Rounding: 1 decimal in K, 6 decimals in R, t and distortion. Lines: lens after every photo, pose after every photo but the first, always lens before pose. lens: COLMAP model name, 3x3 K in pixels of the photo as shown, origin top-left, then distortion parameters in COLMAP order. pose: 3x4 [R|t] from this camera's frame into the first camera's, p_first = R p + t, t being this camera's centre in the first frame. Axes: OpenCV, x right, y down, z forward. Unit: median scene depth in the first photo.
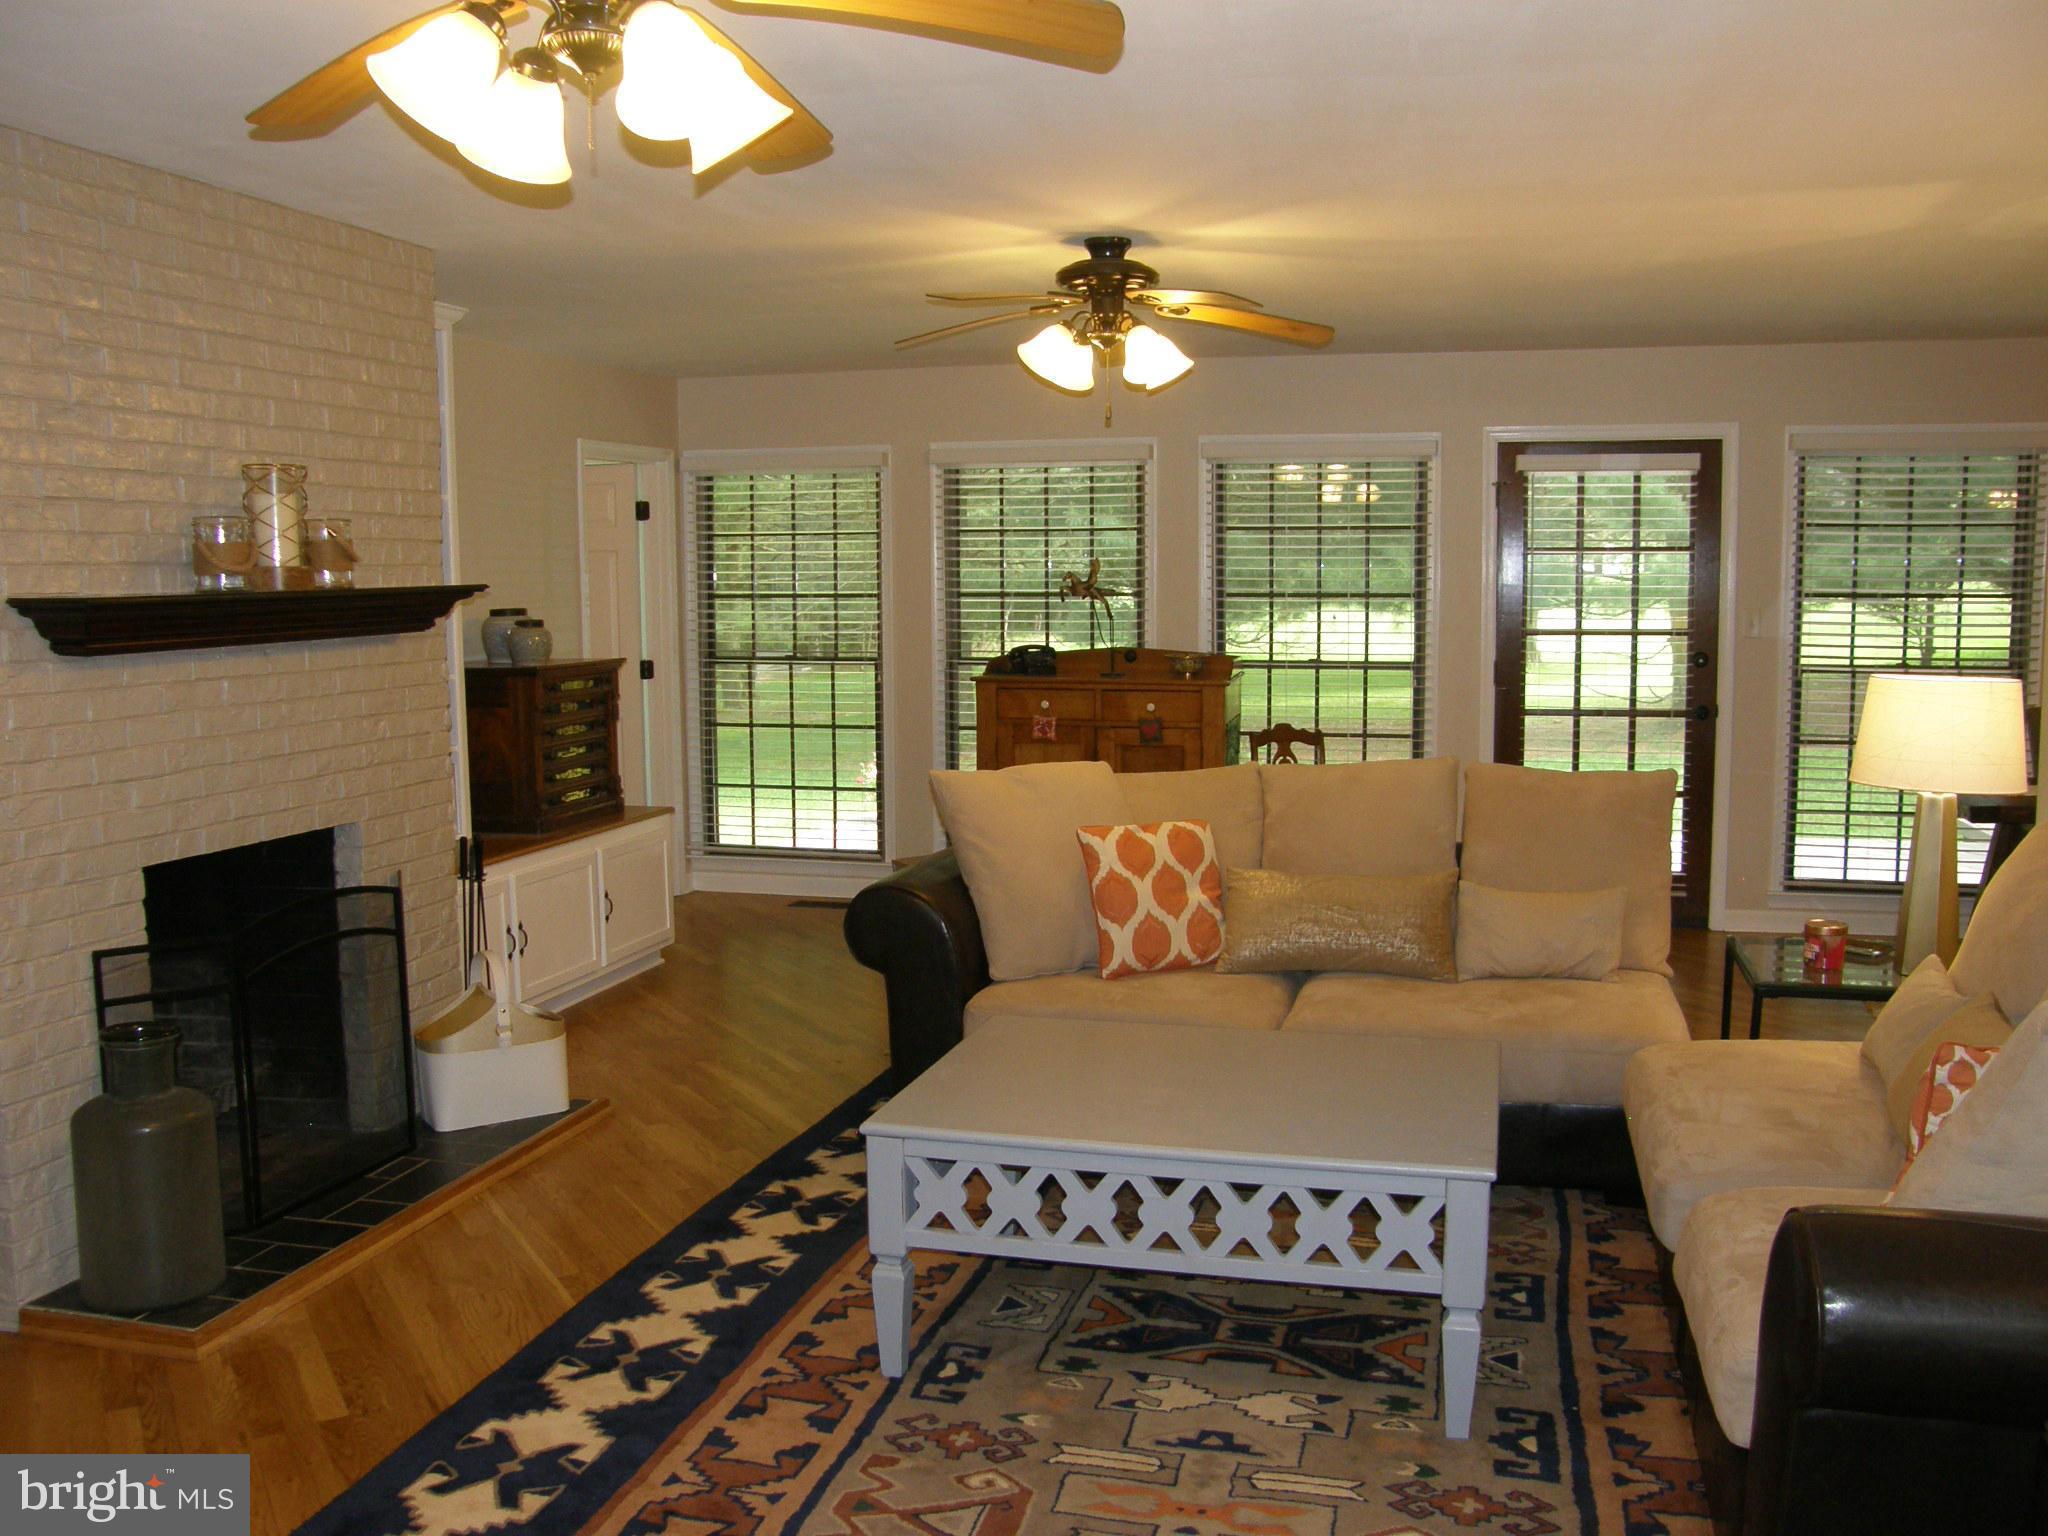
lens RADIAL K [[1735.7, 0, 1053.3], [0, 1735.7, 765.9], [0, 0, 1]] dist [-0.157916, 0.124229]
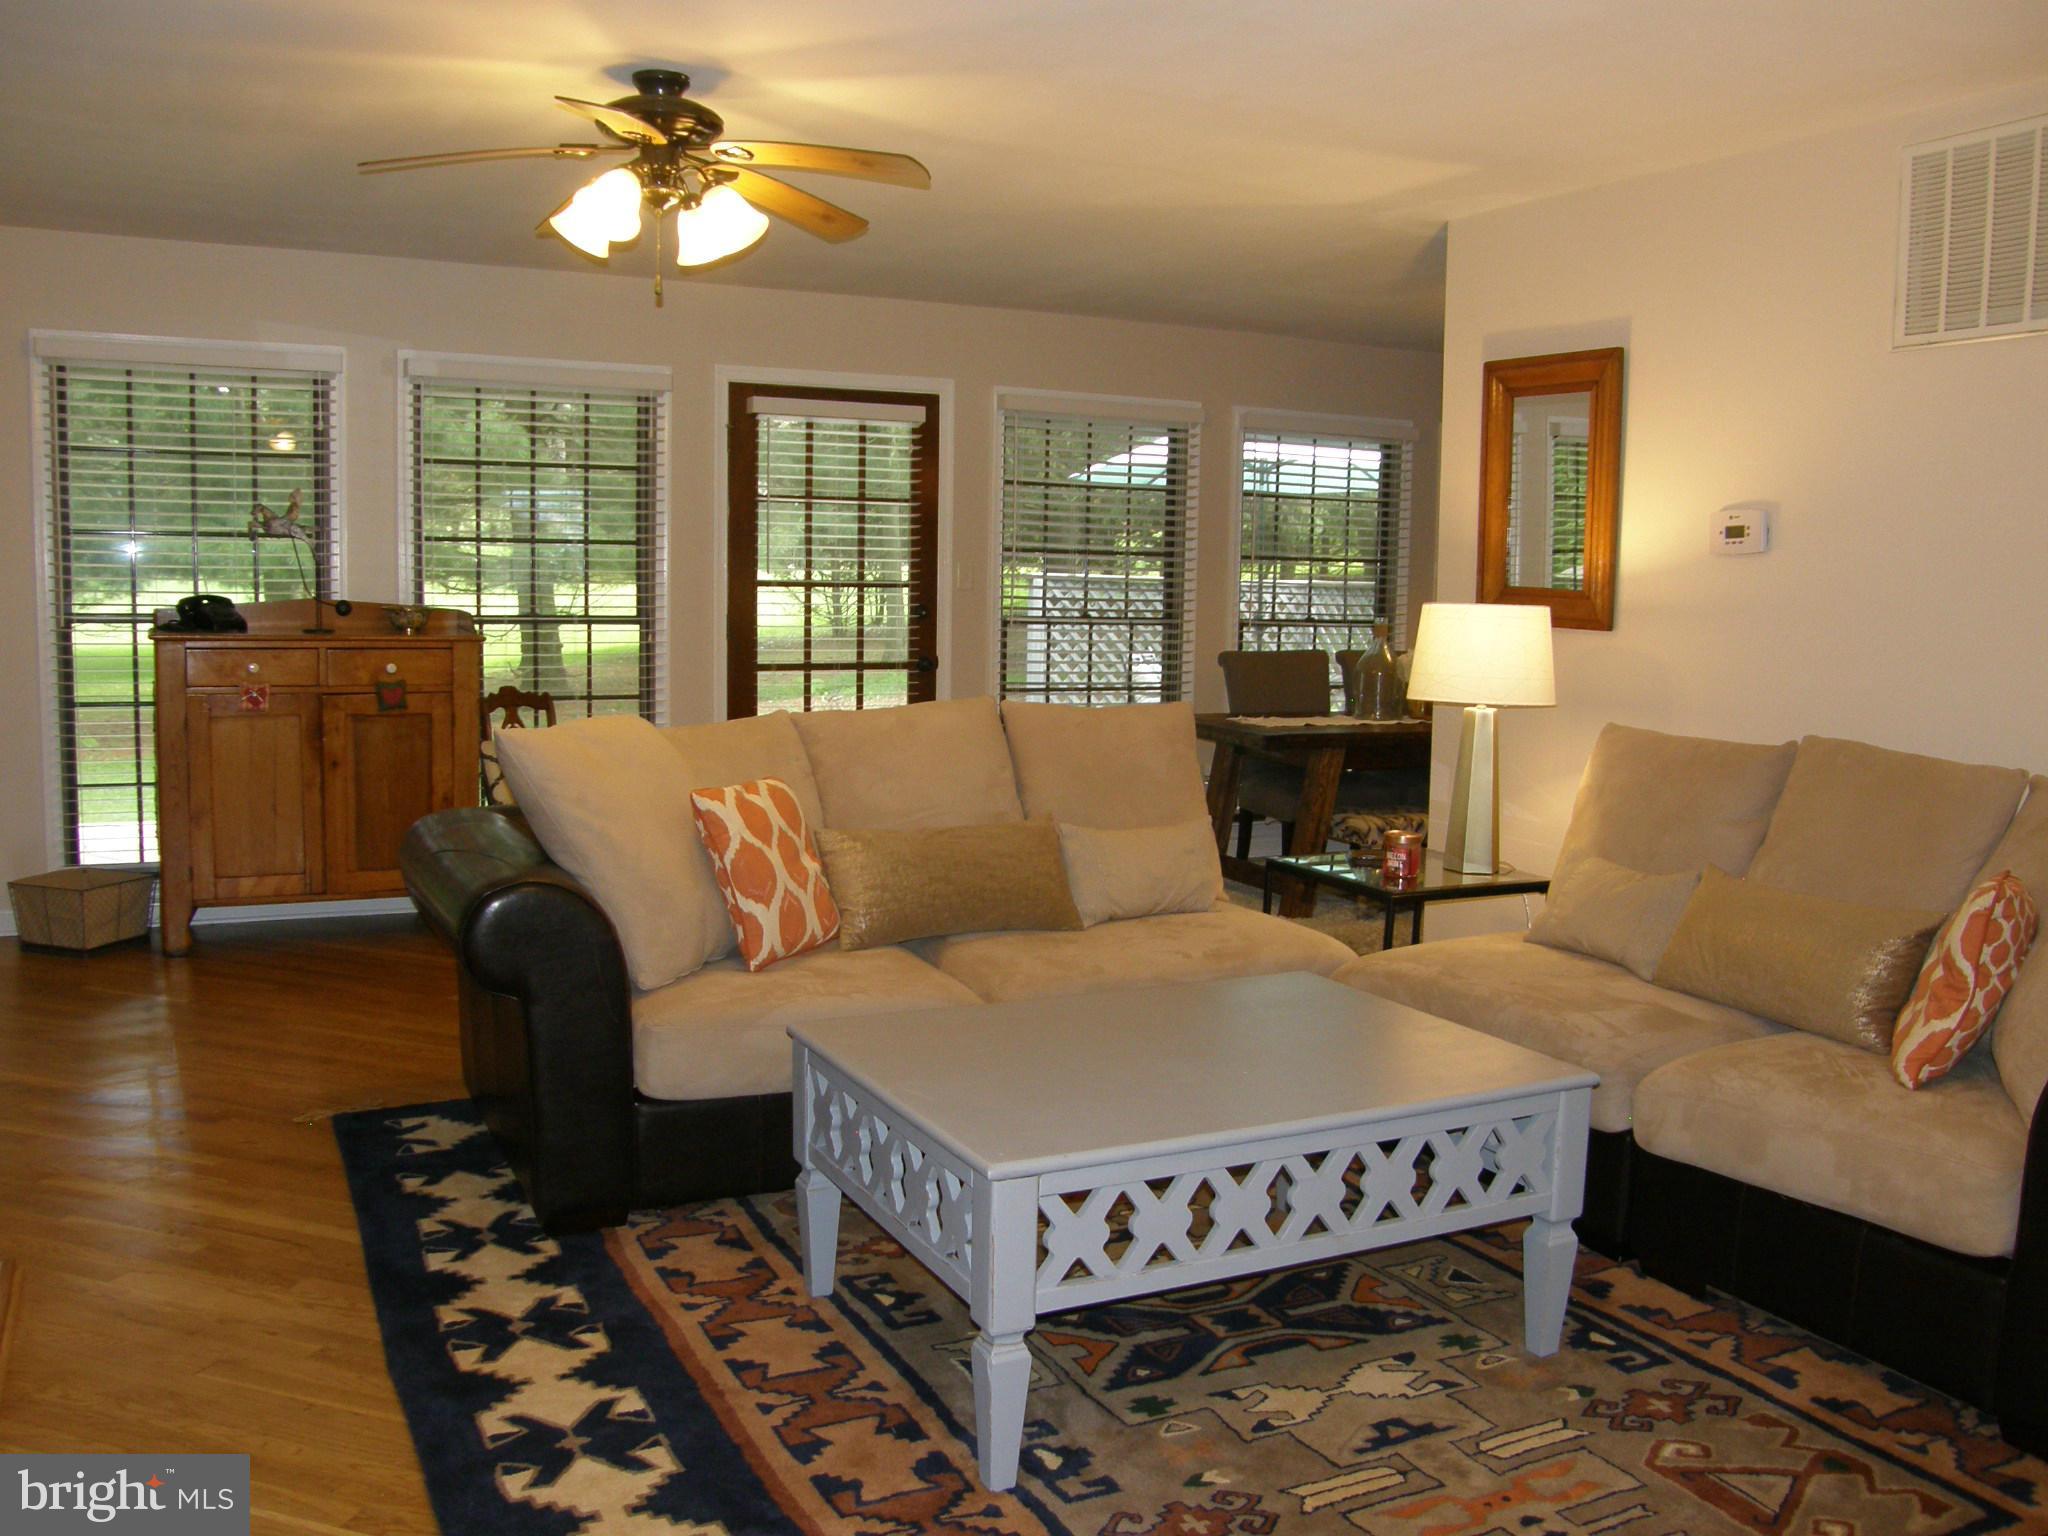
lens RADIAL K [[1735.7, 0, 1053.3], [0, 1735.7, 765.9], [0, 0, 1]] dist [-0.157916, 0.124229]
pose [[0.751703, -0.049541, 0.657638, -0.470493], [0.044244, 0.998716, 0.024662, 0.013717], [-0.658016, 0.010558, 0.752930, 0.342312]]
